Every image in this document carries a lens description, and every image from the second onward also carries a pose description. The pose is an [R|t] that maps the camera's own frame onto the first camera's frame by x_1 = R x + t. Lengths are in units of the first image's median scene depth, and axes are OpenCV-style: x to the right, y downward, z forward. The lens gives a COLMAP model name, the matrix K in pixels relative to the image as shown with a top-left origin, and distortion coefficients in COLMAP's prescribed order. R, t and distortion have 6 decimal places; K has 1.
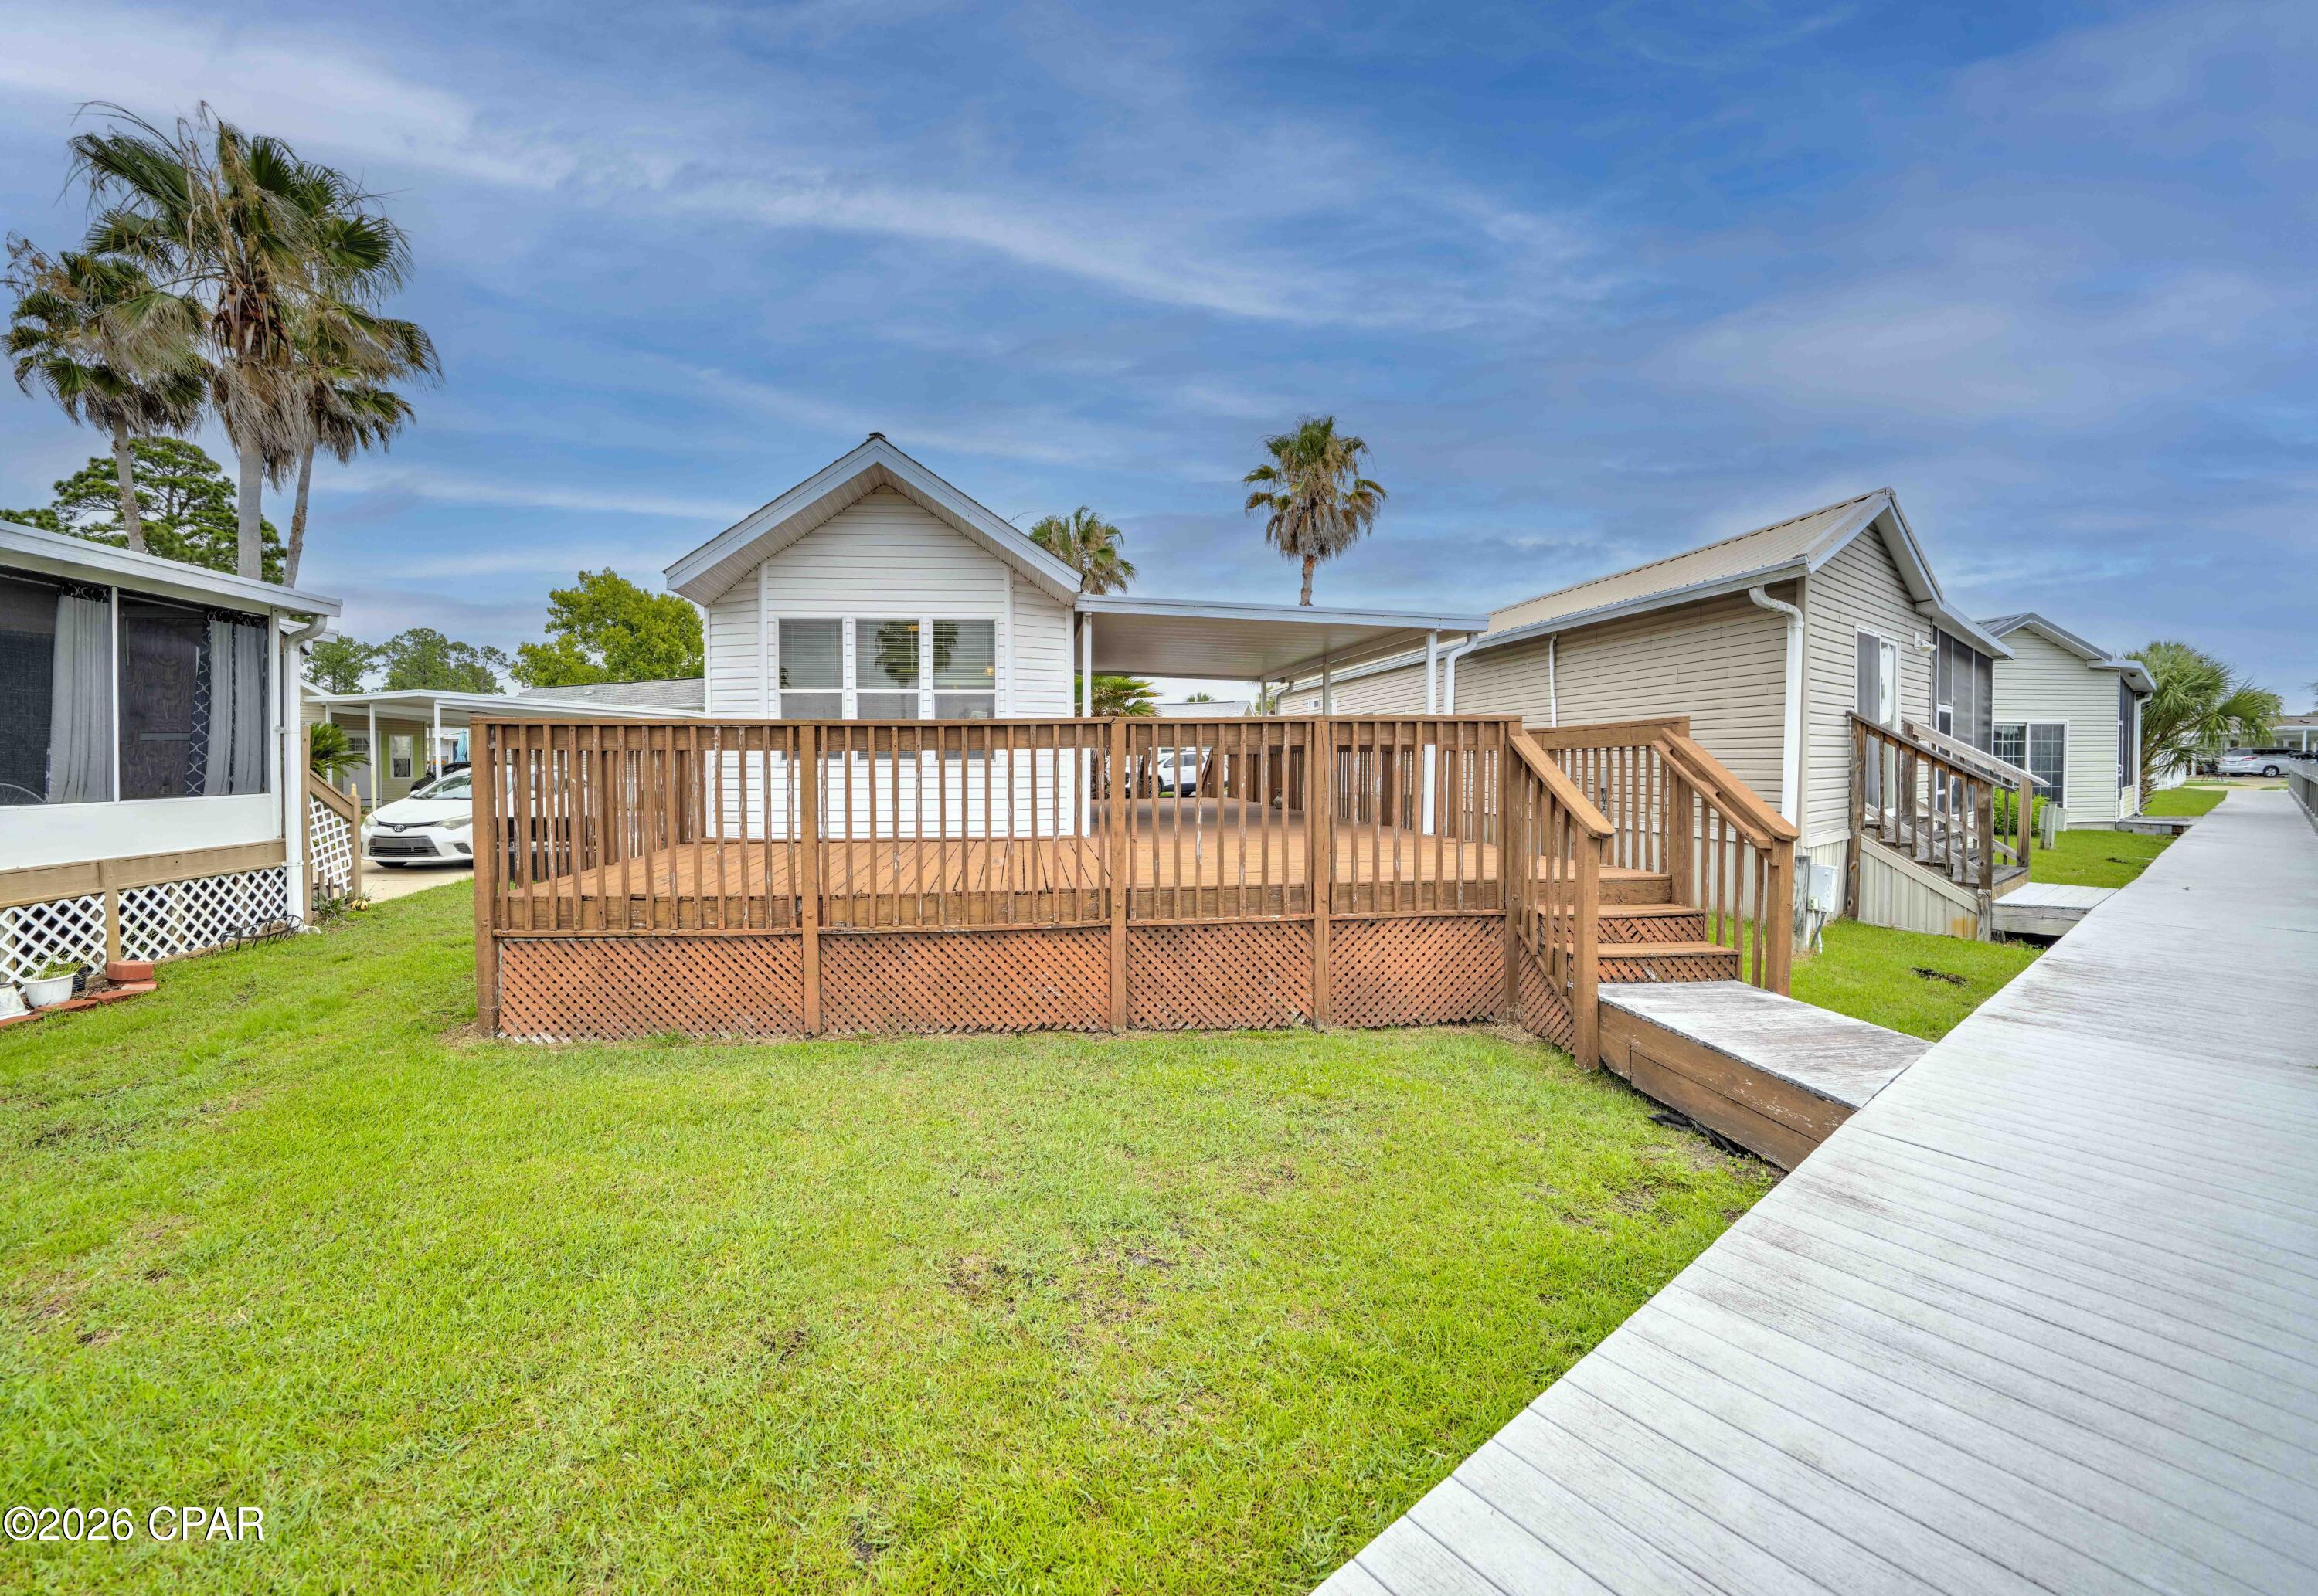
lens RADIAL K [[828.6, 0, 1154.0], [0, 828.6, 772.4], [0, 0, 1]] dist [-0.025678, 0.002300]
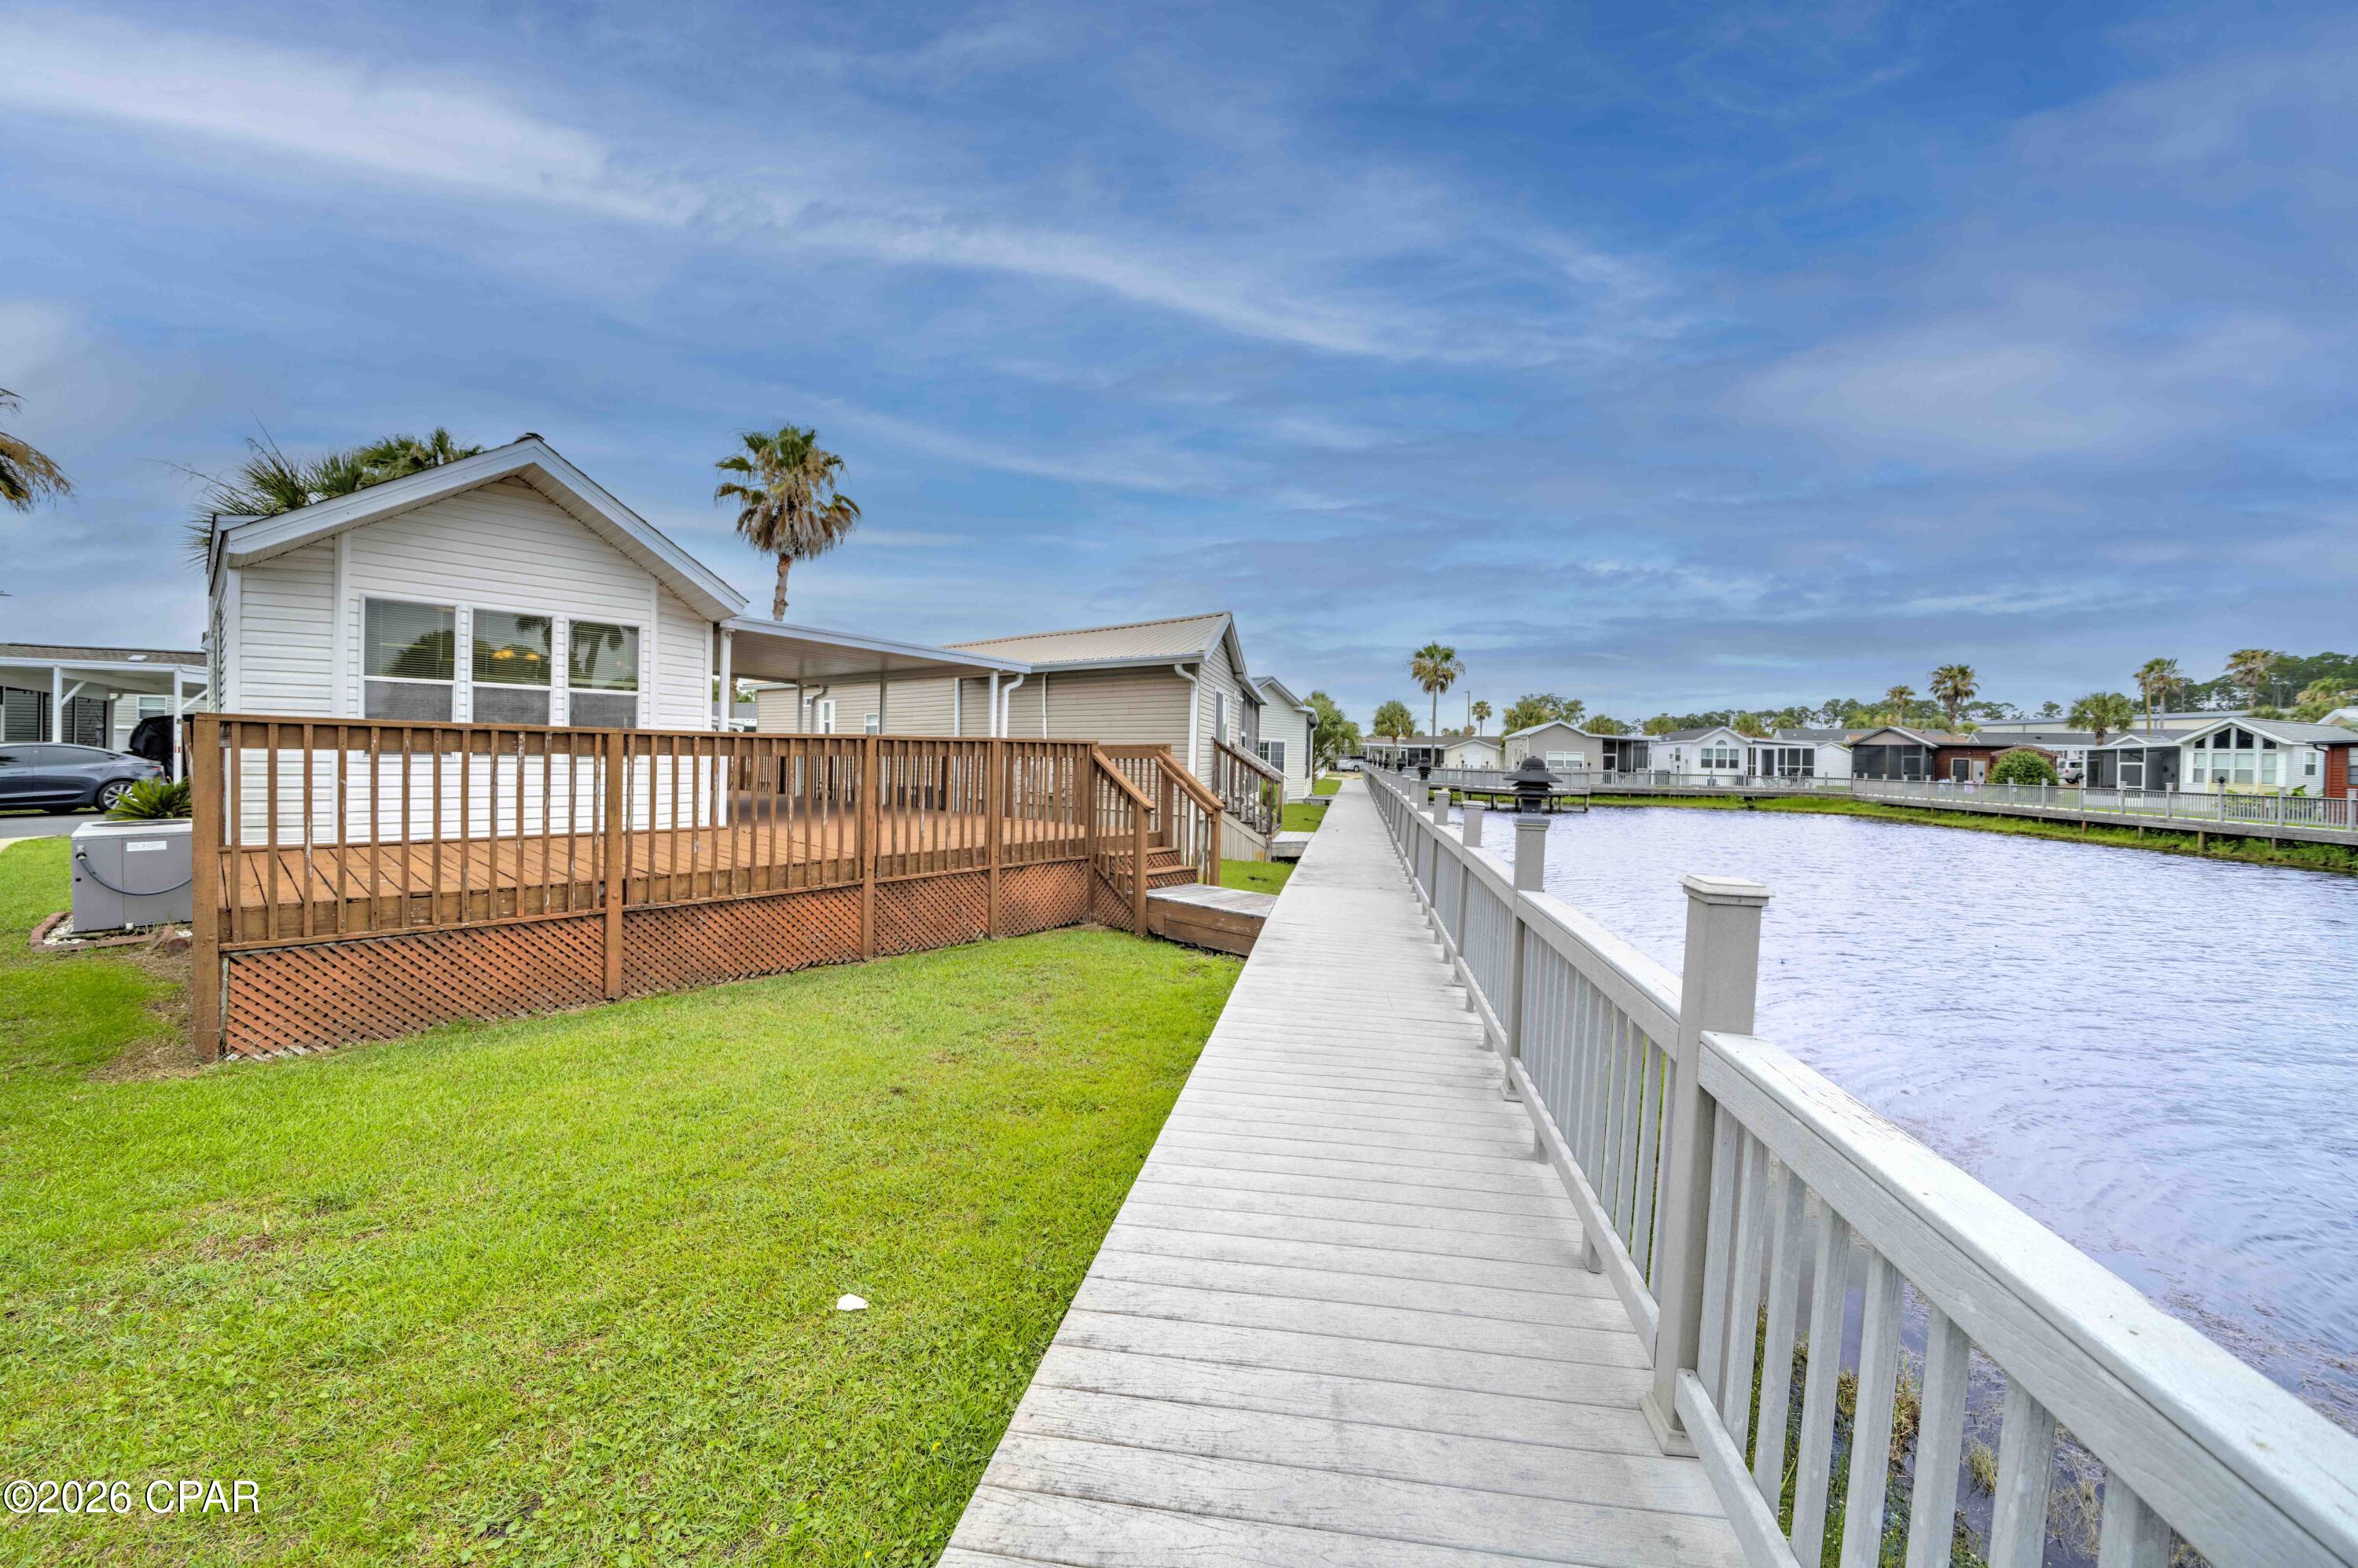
lens RADIAL K [[838.6, 0, 1174.1], [0, 838.6, 748.8], [0, 0, 1]] dist [-0.024266, 0.000158]
pose [[0.736580, 0.021526, 0.676008, -0.616712], [-0.011626, 0.999749, -0.019168, -0.021460], [-0.676251, 0.006260, 0.736645, -0.390514]]
